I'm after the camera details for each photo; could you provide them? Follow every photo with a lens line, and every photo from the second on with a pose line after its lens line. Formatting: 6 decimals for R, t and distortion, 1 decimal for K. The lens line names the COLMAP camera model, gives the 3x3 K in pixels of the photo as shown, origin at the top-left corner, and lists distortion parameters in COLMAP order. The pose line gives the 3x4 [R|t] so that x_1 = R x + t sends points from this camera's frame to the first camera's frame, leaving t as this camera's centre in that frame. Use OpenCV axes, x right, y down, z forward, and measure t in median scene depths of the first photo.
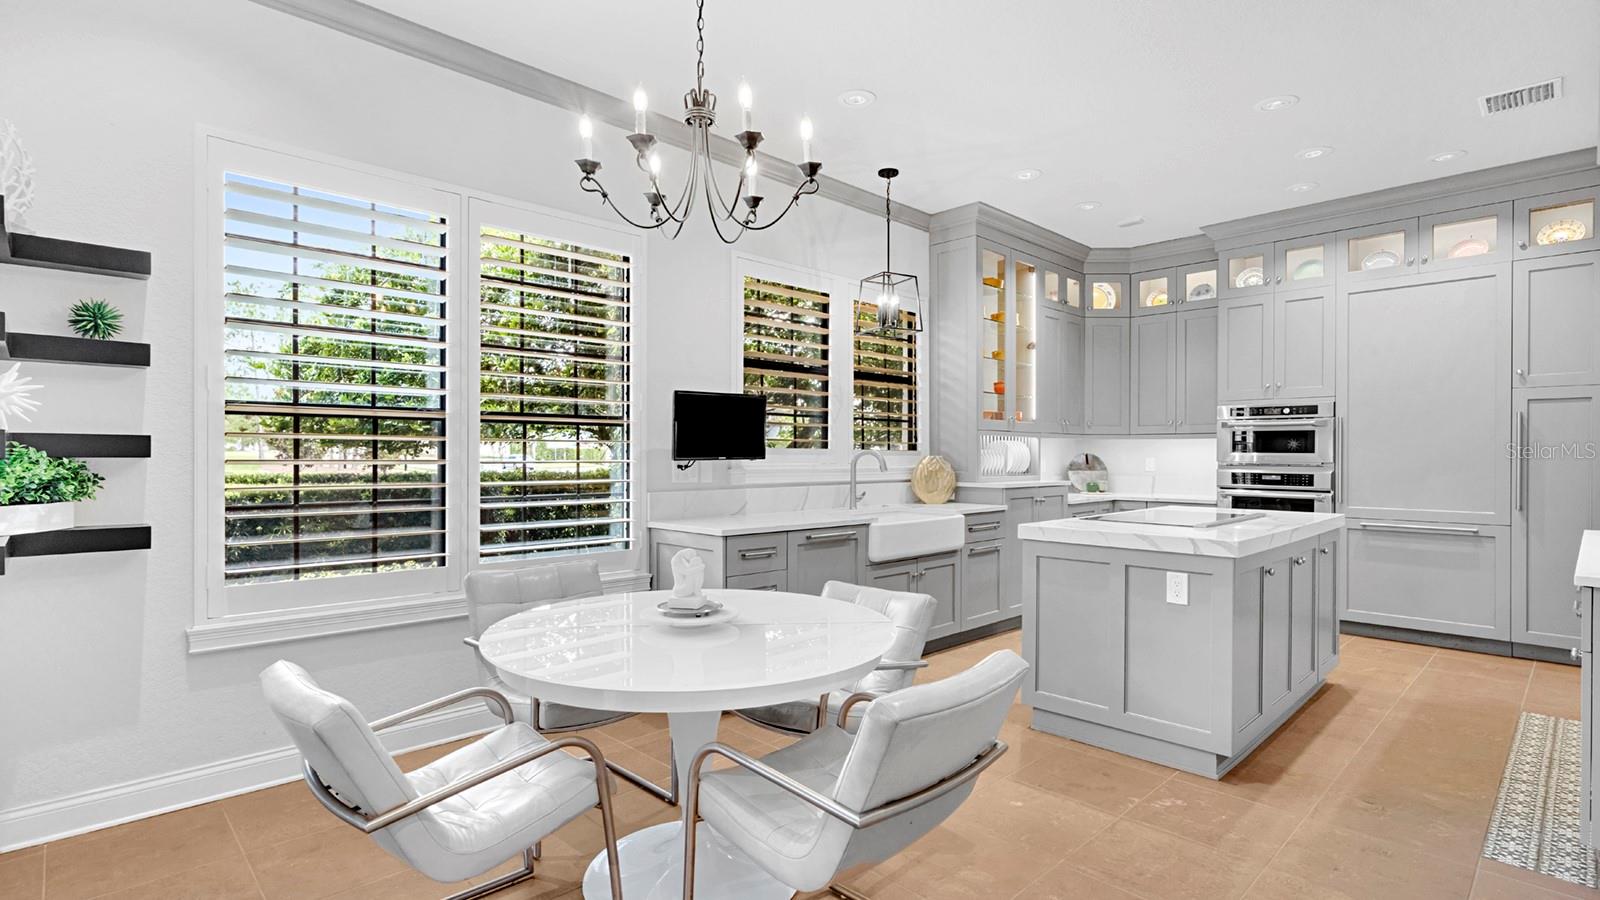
lens RADIAL K [[735.8, 0, 794.5], [0, 735.8, 449.4], [0, 0, 1]] dist [-0.002222, 0.001331]
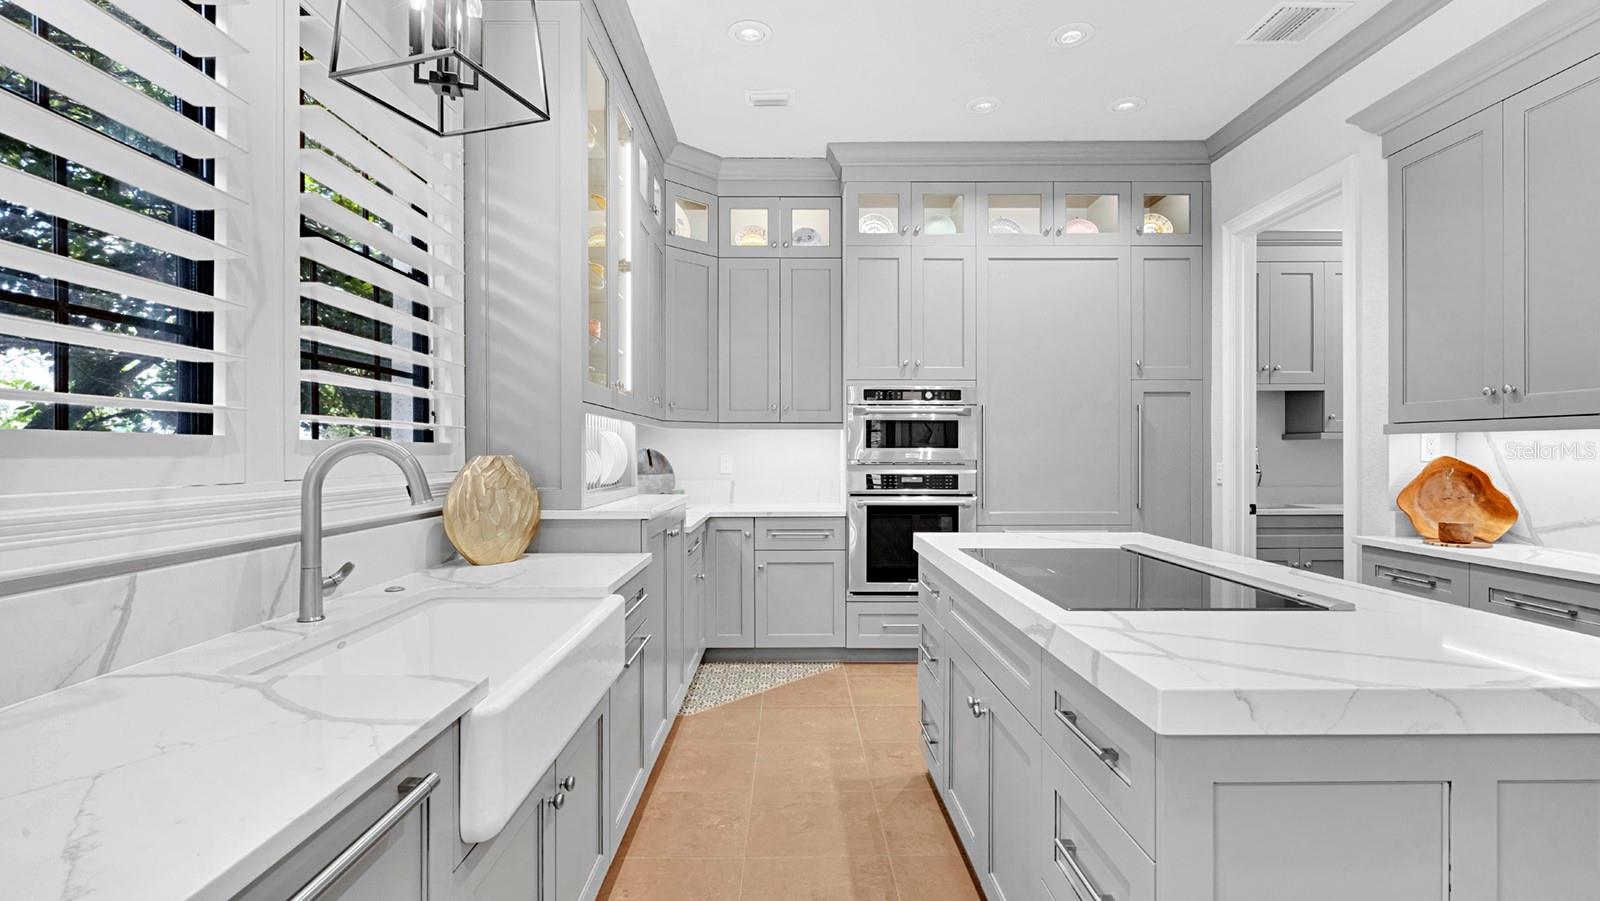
lens RADIAL K [[735.8, 0, 794.5], [0, 735.8, 449.9], [0, 0, 1]] dist [-0.002222, 0.001331]
pose [[0.688692, -0.001536, 0.725052, -0.008034], [-0.002314, 0.999988, 0.004316, 0.003456], [-0.725050, -0.004650, 0.688680, 0.554586]]
